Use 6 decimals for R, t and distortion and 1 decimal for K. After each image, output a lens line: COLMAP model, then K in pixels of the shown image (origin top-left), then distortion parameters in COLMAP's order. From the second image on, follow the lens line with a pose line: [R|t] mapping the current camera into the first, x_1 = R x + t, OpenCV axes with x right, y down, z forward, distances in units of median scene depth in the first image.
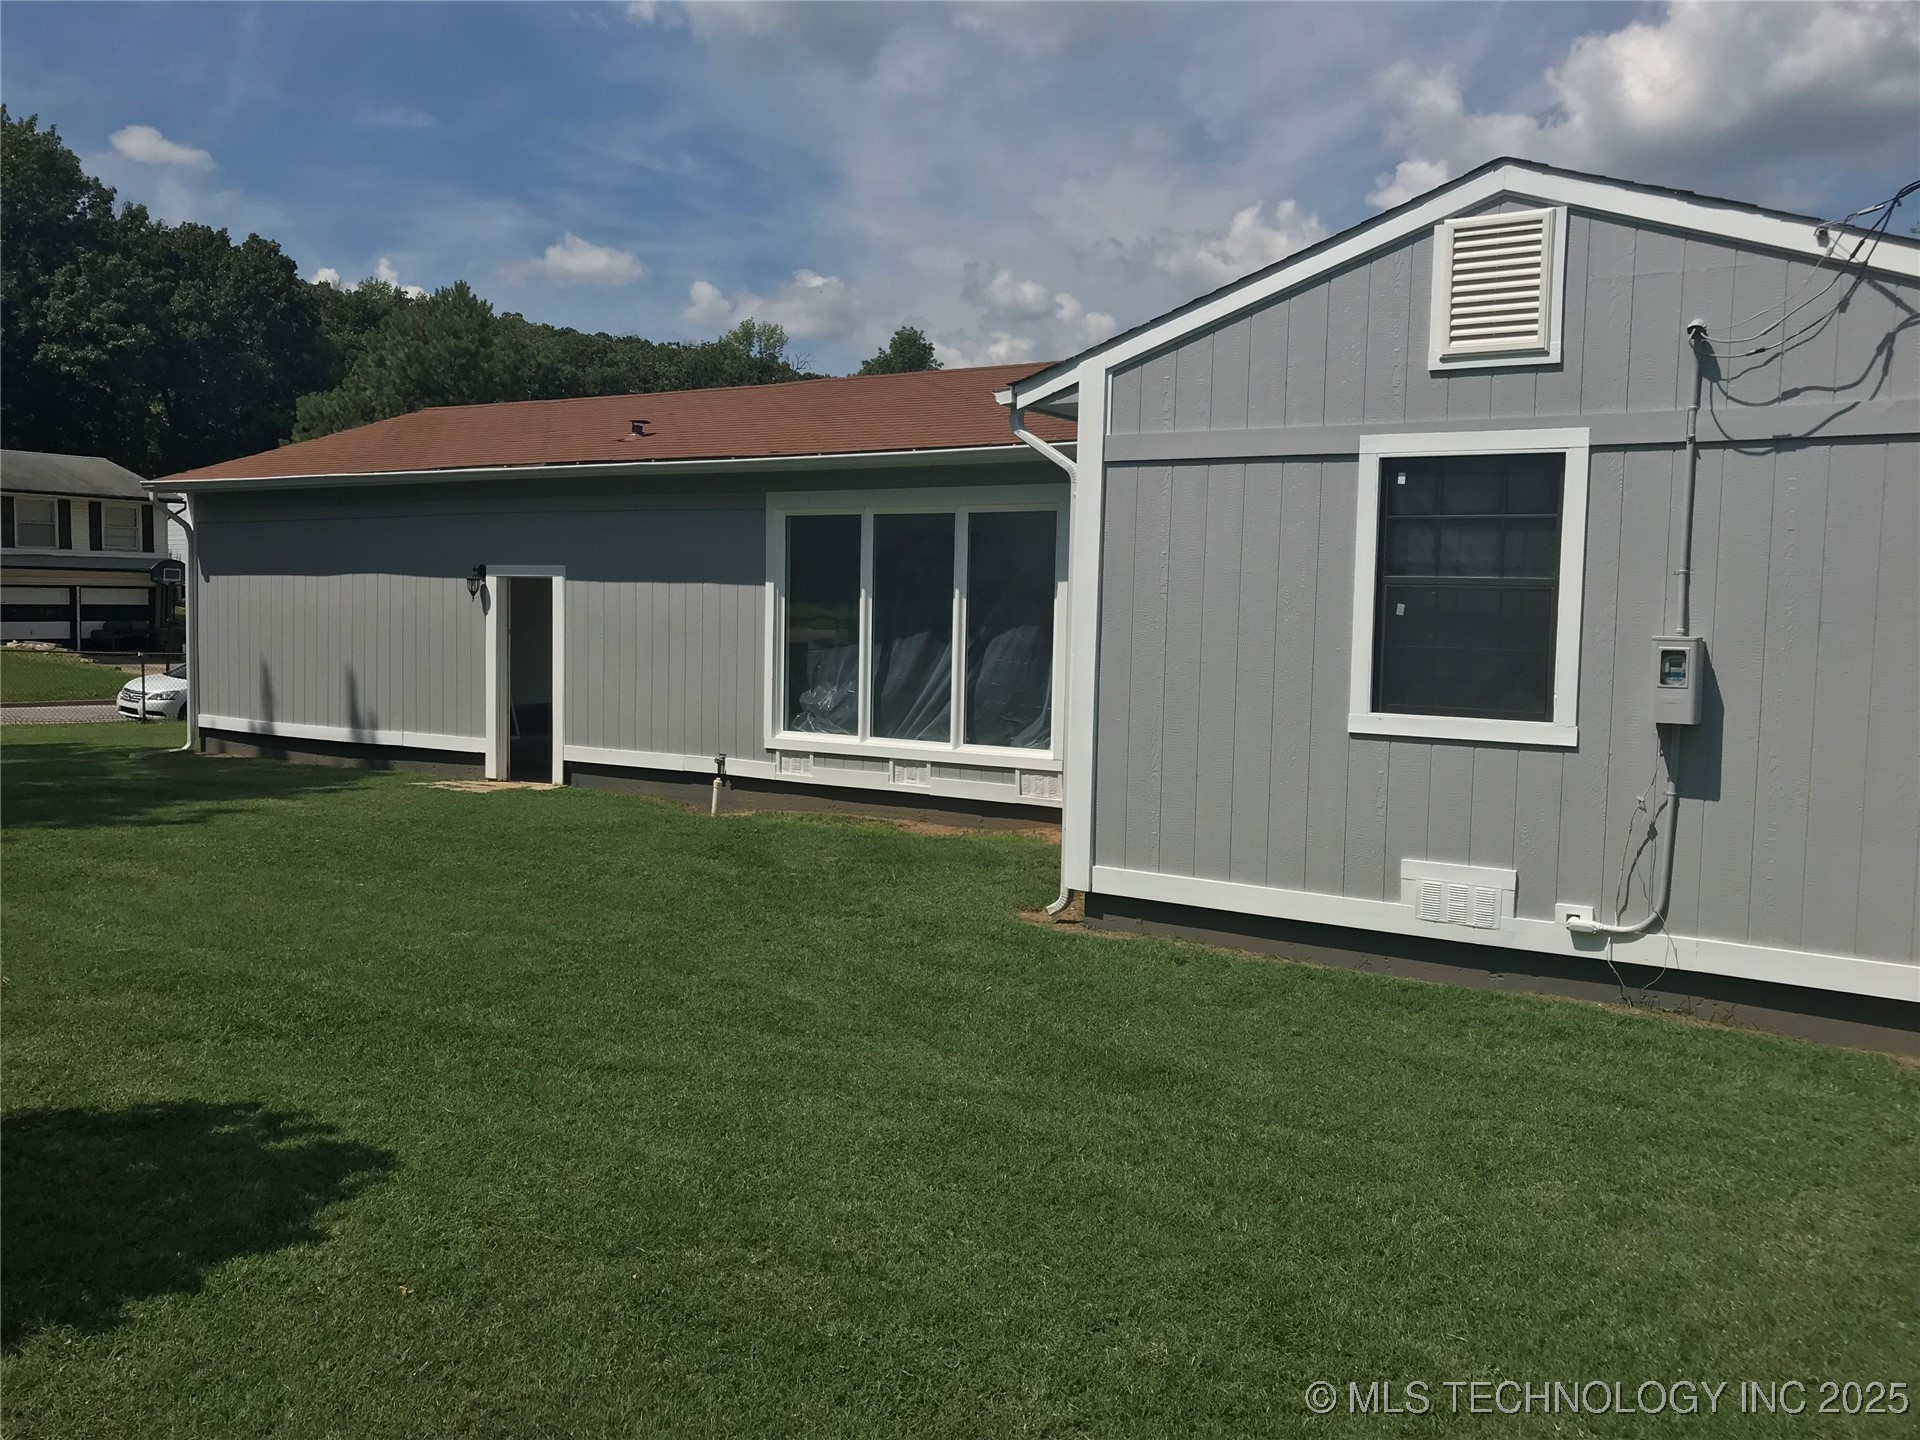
lens RADIAL K [[1553.3, 0, 961.9], [0, 1553.3, 712.3], [0, 0, 1]] dist [0.071466, -0.095601]
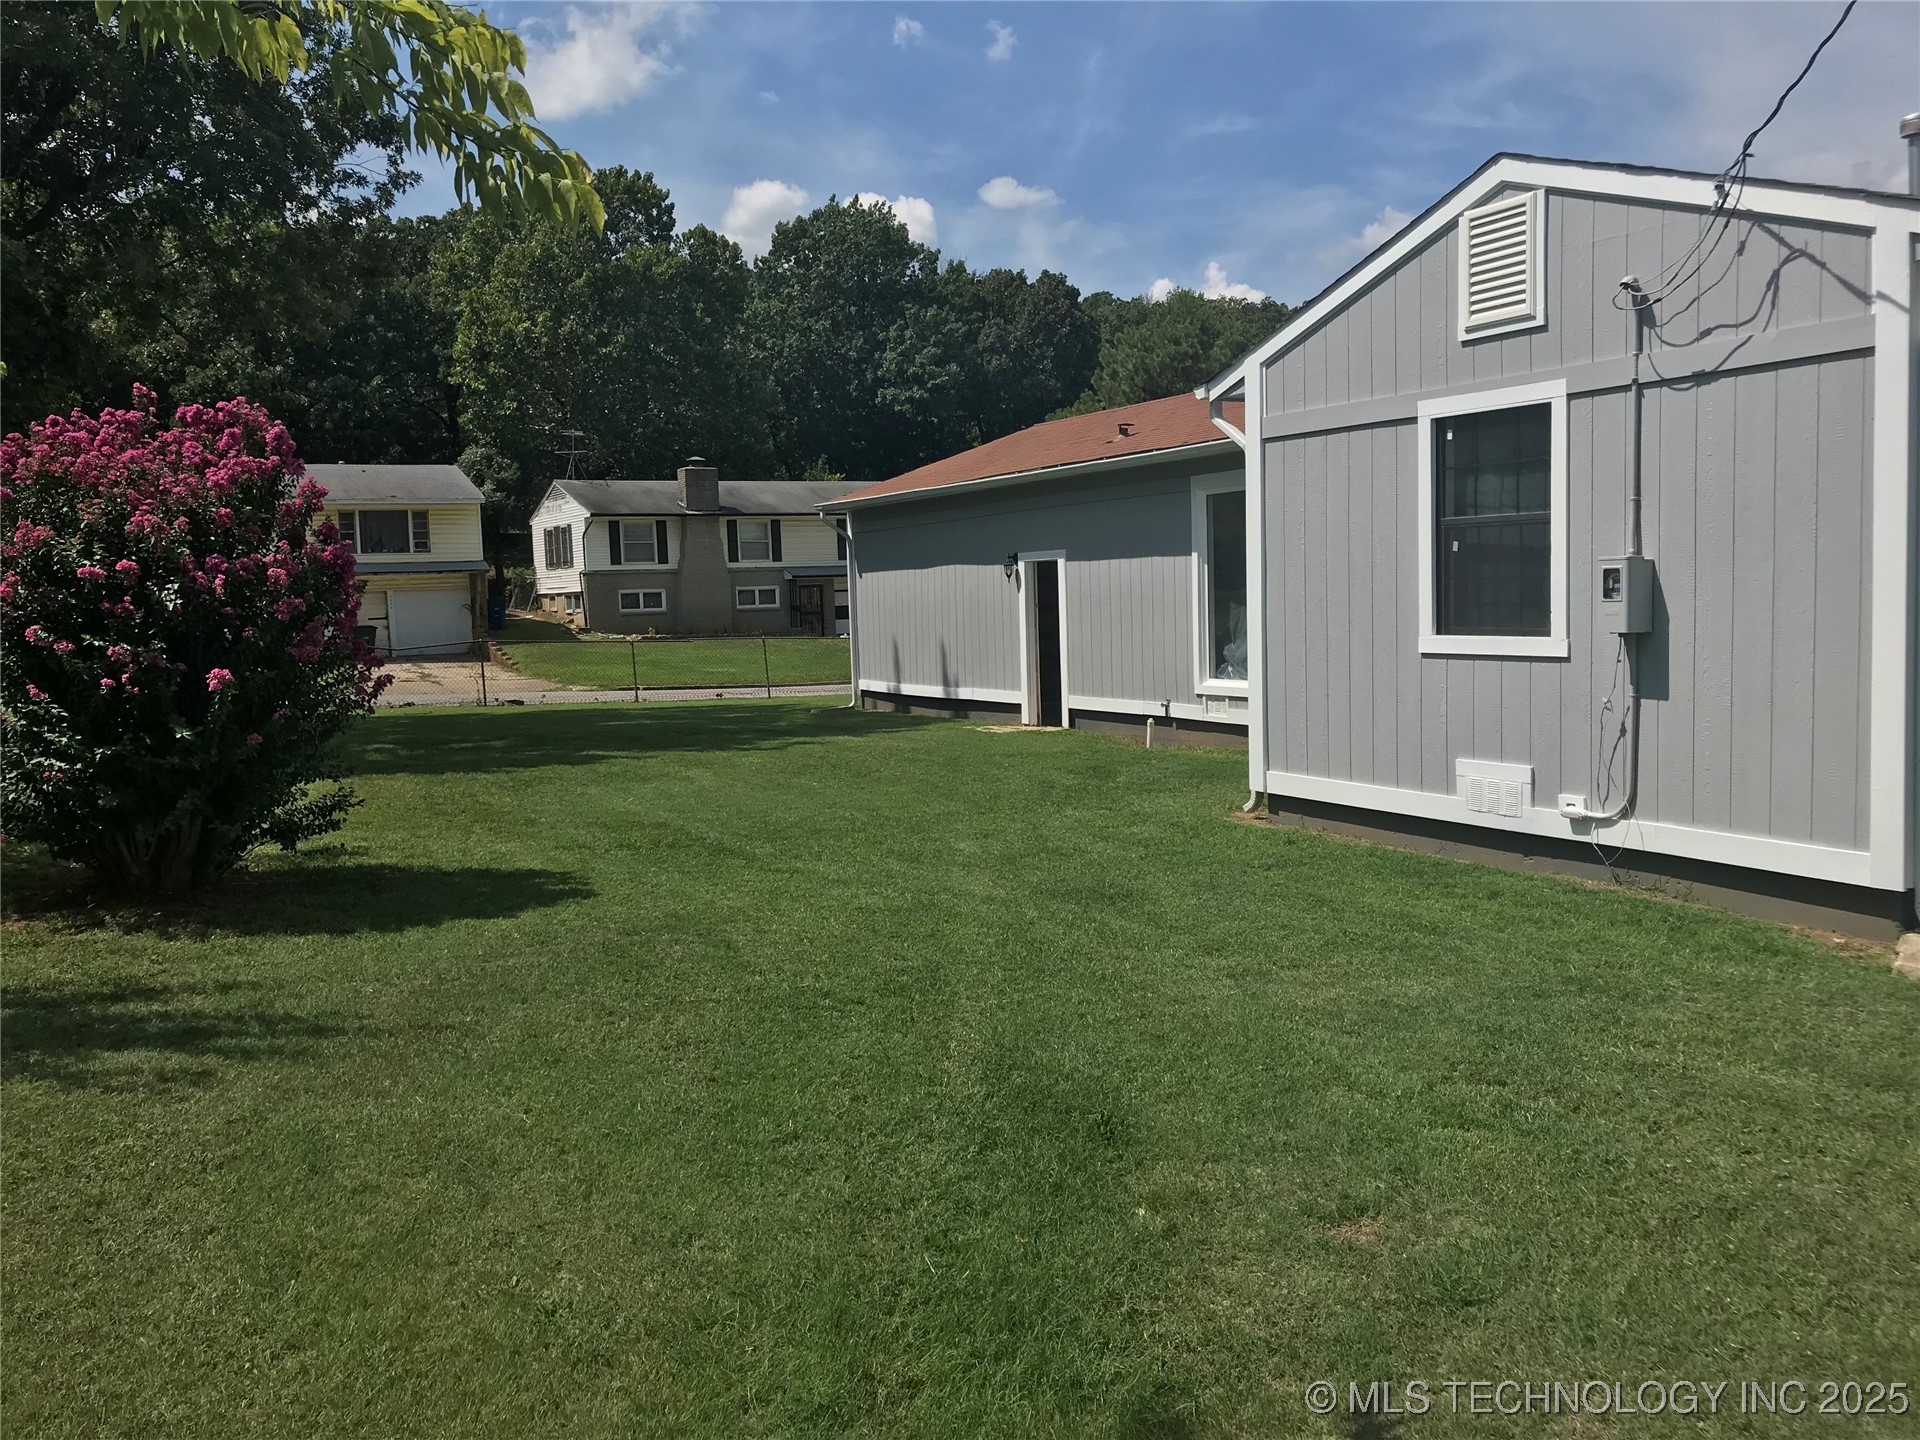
lens RADIAL K [[1553.3, 0, 961.9], [0, 1553.3, 712.3], [0, 0, 1]] dist [0.071466, -0.095601]
pose [[0.871913, -0.008977, -0.489579, 0.481093], [0.015650, 0.999832, 0.009540, 0.037675], [0.489411, -0.015980, 0.871907, -0.186447]]
